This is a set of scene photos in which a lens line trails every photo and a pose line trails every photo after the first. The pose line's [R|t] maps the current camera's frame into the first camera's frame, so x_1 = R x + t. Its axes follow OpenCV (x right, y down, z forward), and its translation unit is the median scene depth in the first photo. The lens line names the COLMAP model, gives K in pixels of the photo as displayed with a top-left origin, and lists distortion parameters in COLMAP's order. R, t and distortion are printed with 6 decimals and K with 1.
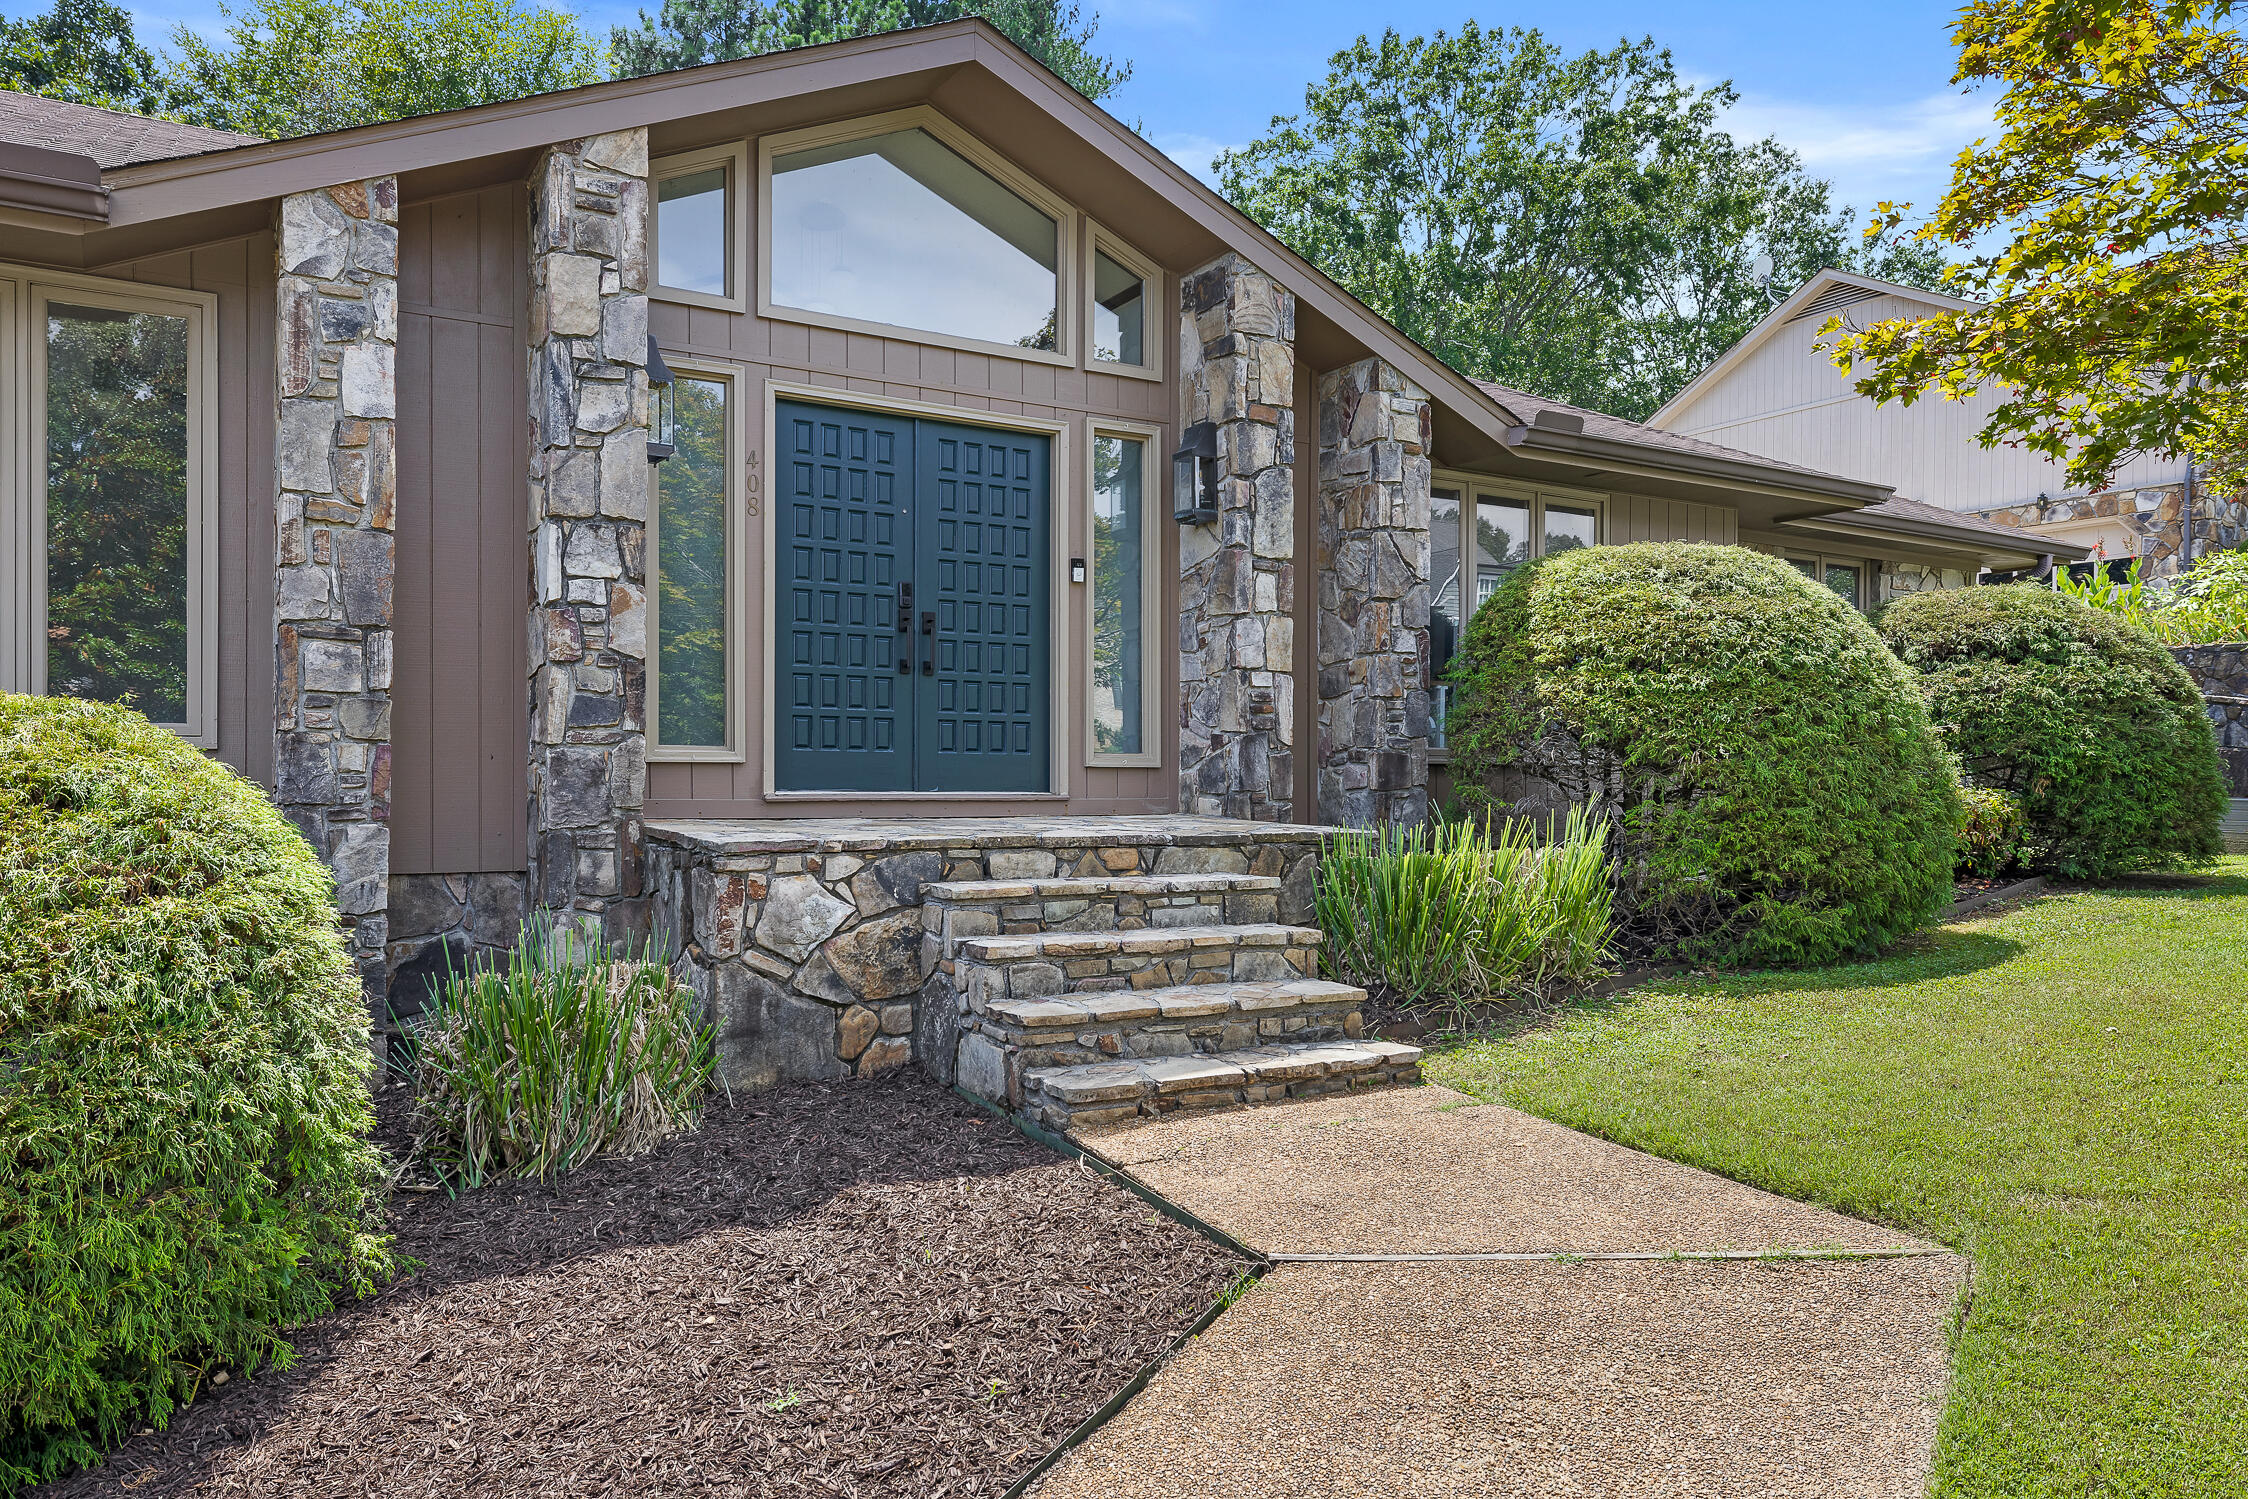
lens RADIAL K [[1523.4, 0, 1132.9], [0, 1523.4, 783.9], [0, 0, 1]] dist [-0.000242, 0.000771]
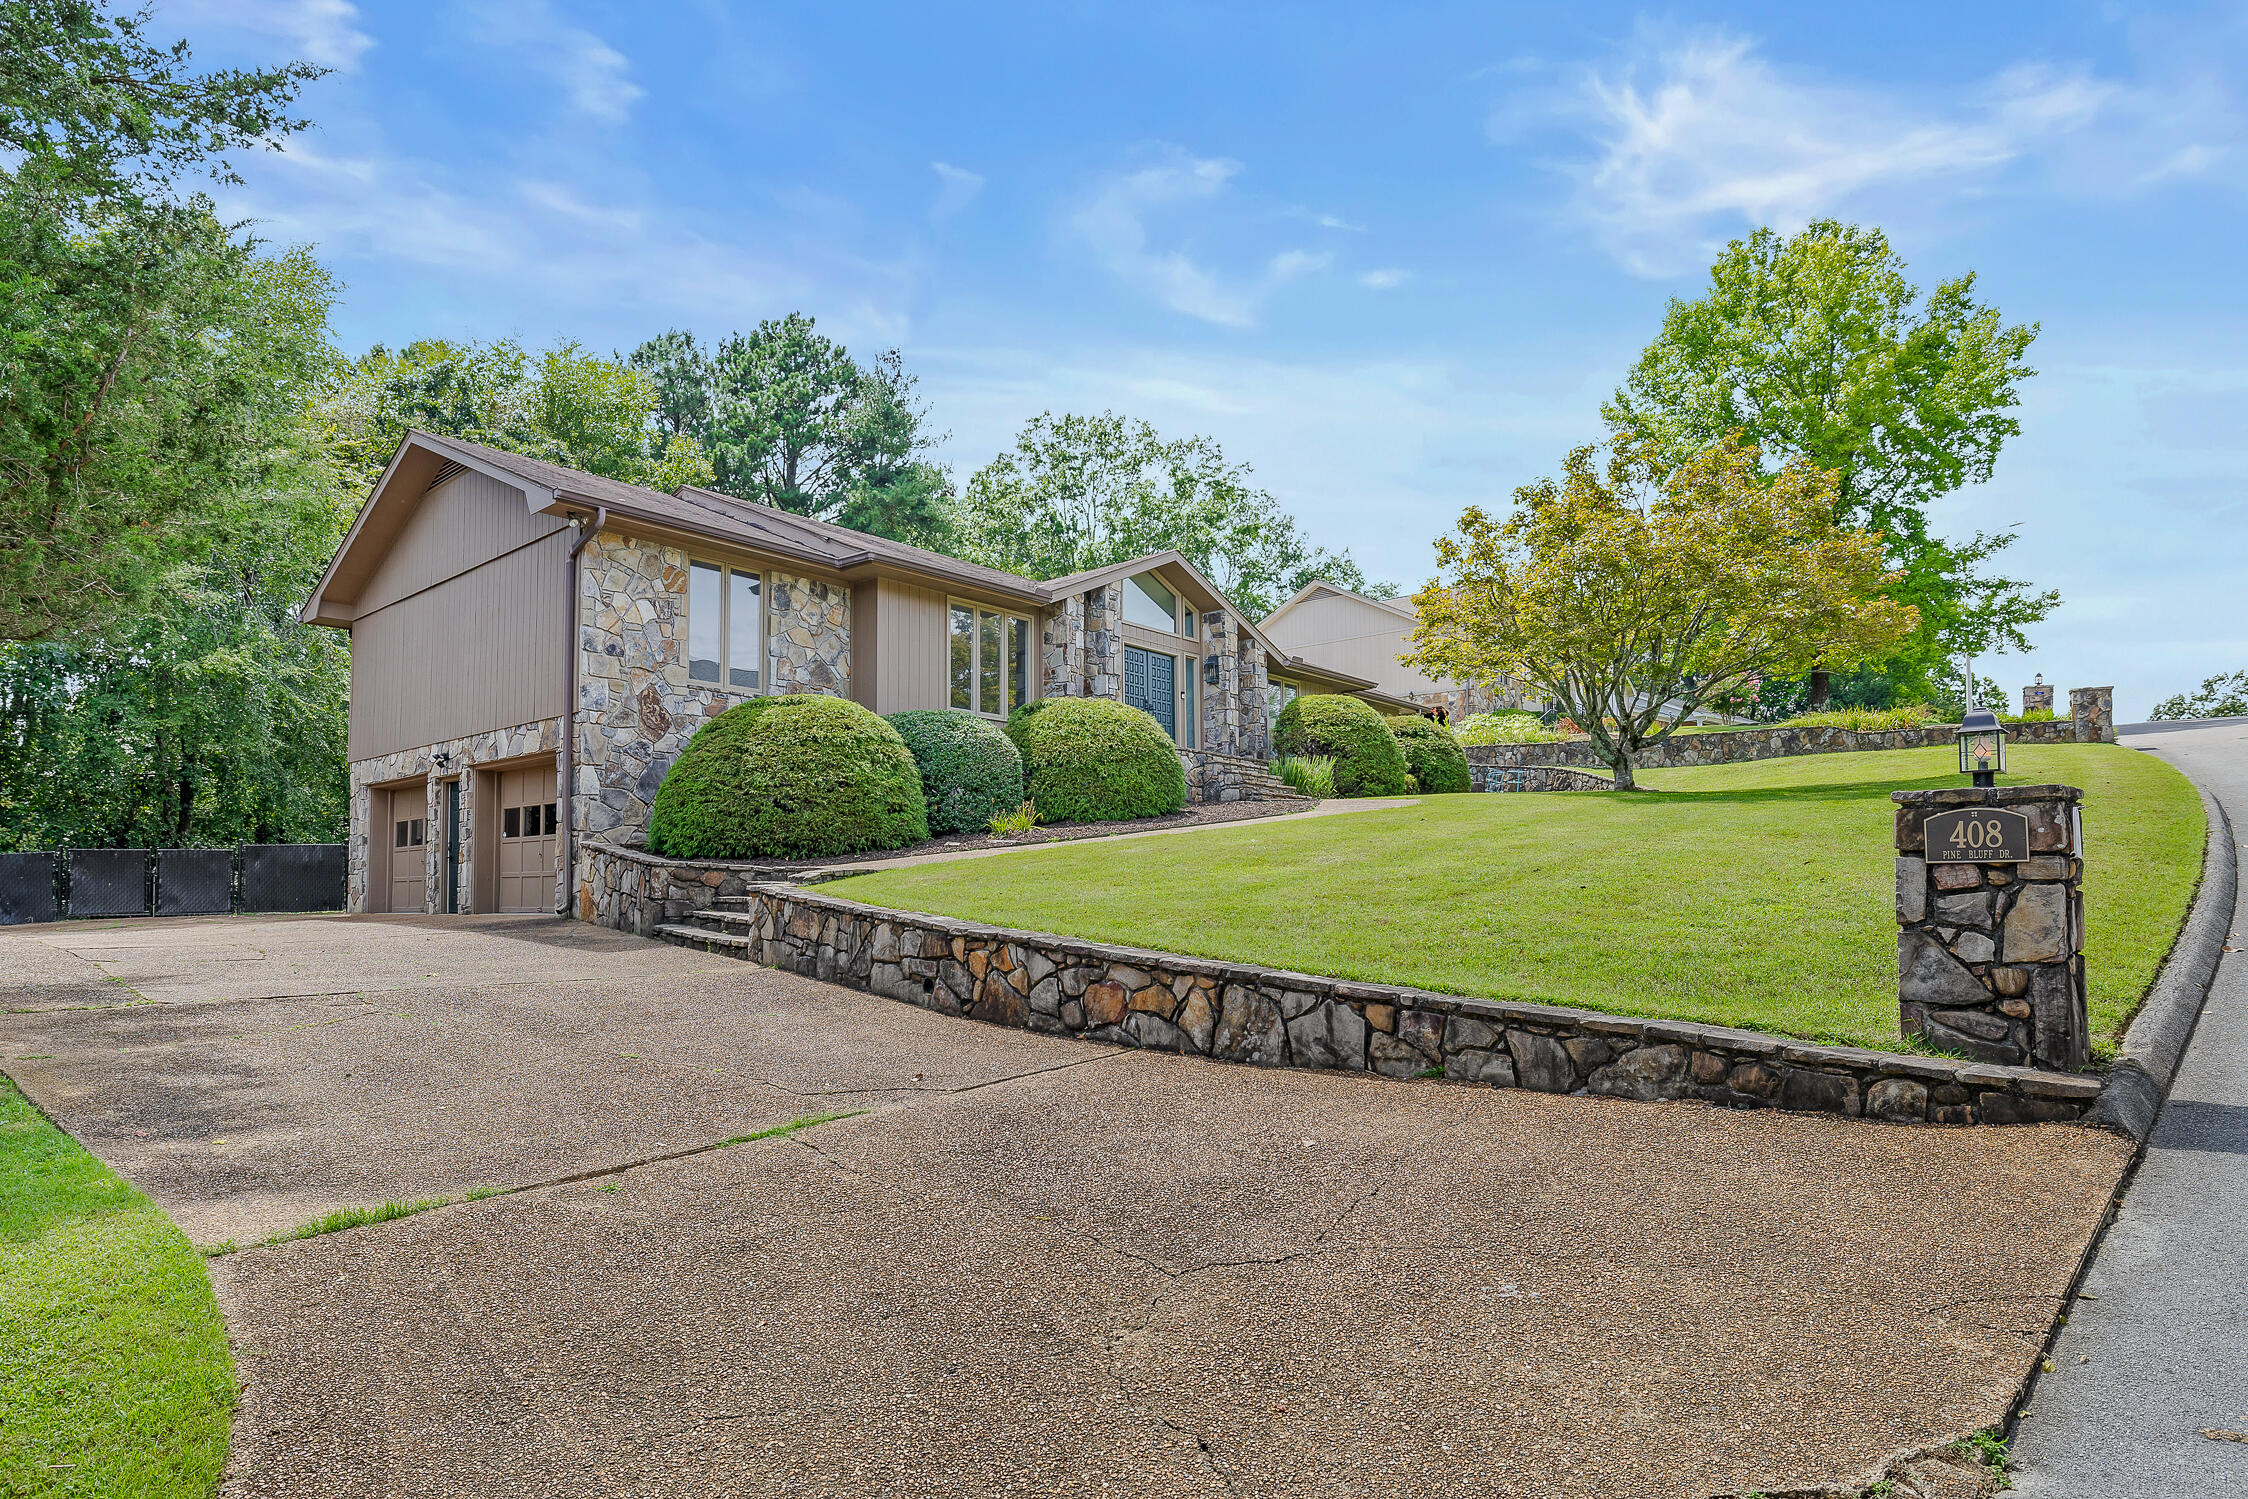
lens RADIAL K [[1226.2, 0, 1107.1], [0, 1226.2, 846.4], [0, 0, 1]] dist [0.000391, -0.000176]
pose [[0.953913, 0.005971, 0.300023, -1.344007], [0.009331, 0.998728, -0.049545, 0.444773], [-0.299937, 0.050061, 0.952645, -2.084000]]
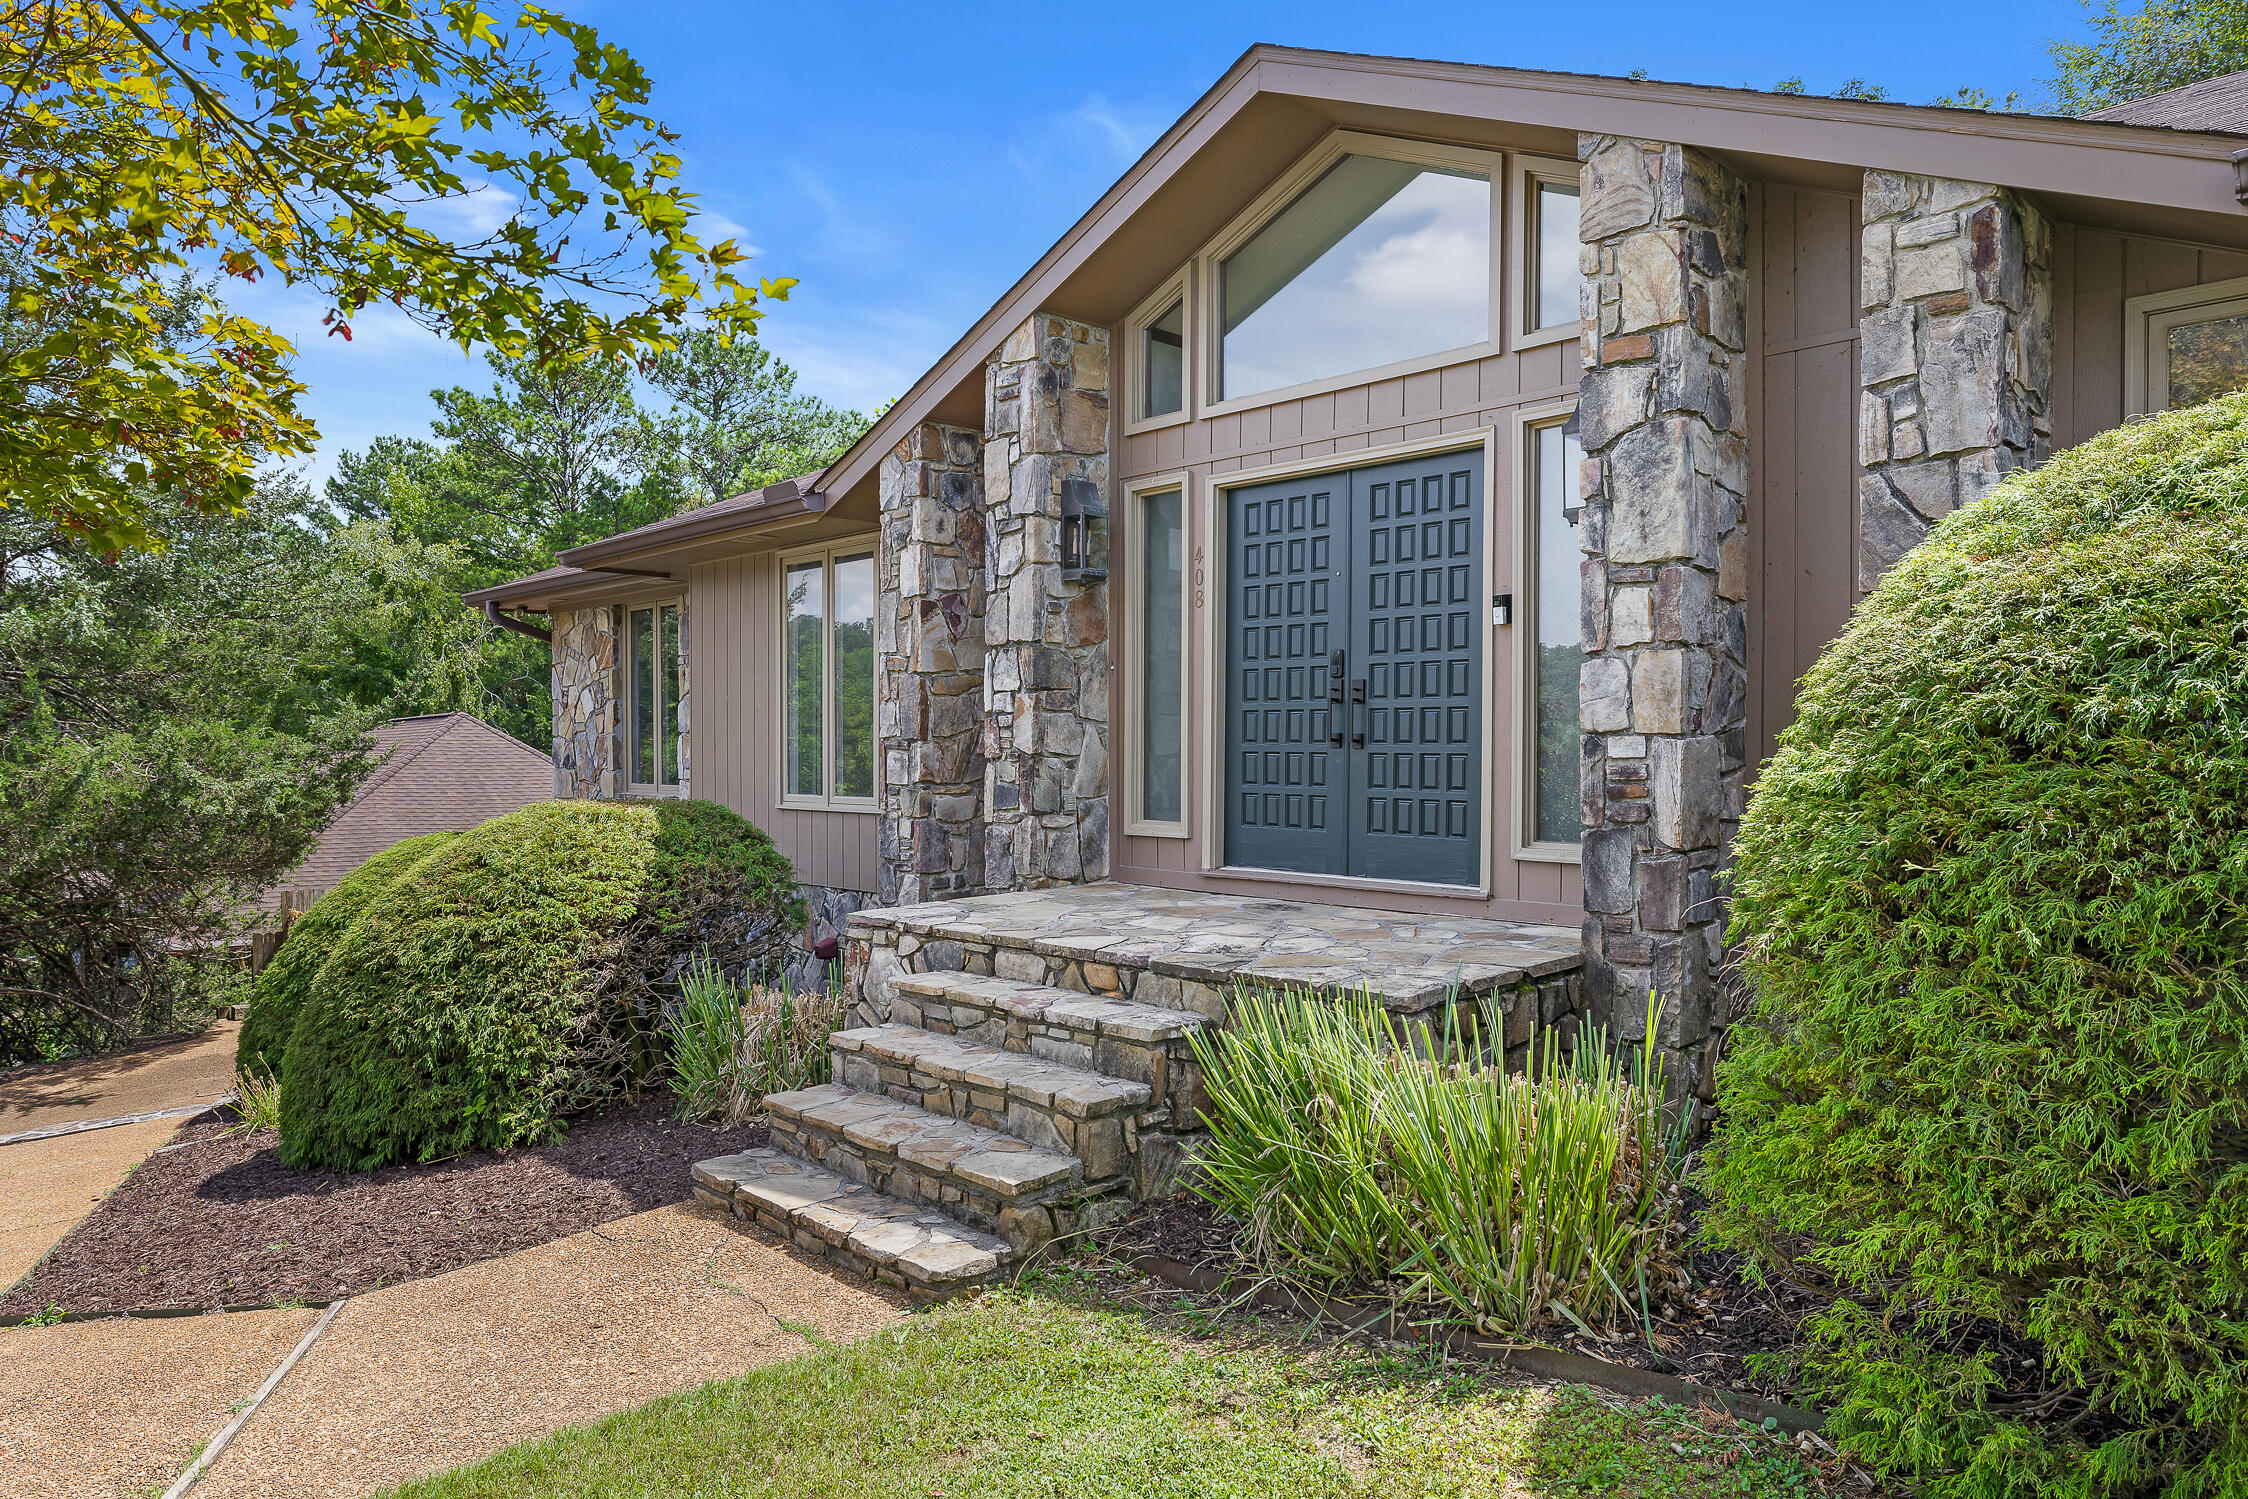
lens RADIAL K [[1450.9, 0, 1120.9], [0, 1450.9, 761.6], [0, 0, 1]] dist [0.000353, 0.001005]
pose [[0.226712, 0.003846, -0.973954, 0.831817], [-0.003795, 0.999988, 0.003066, -0.080814], [0.973955, 0.003001, 0.226724, 0.815823]]
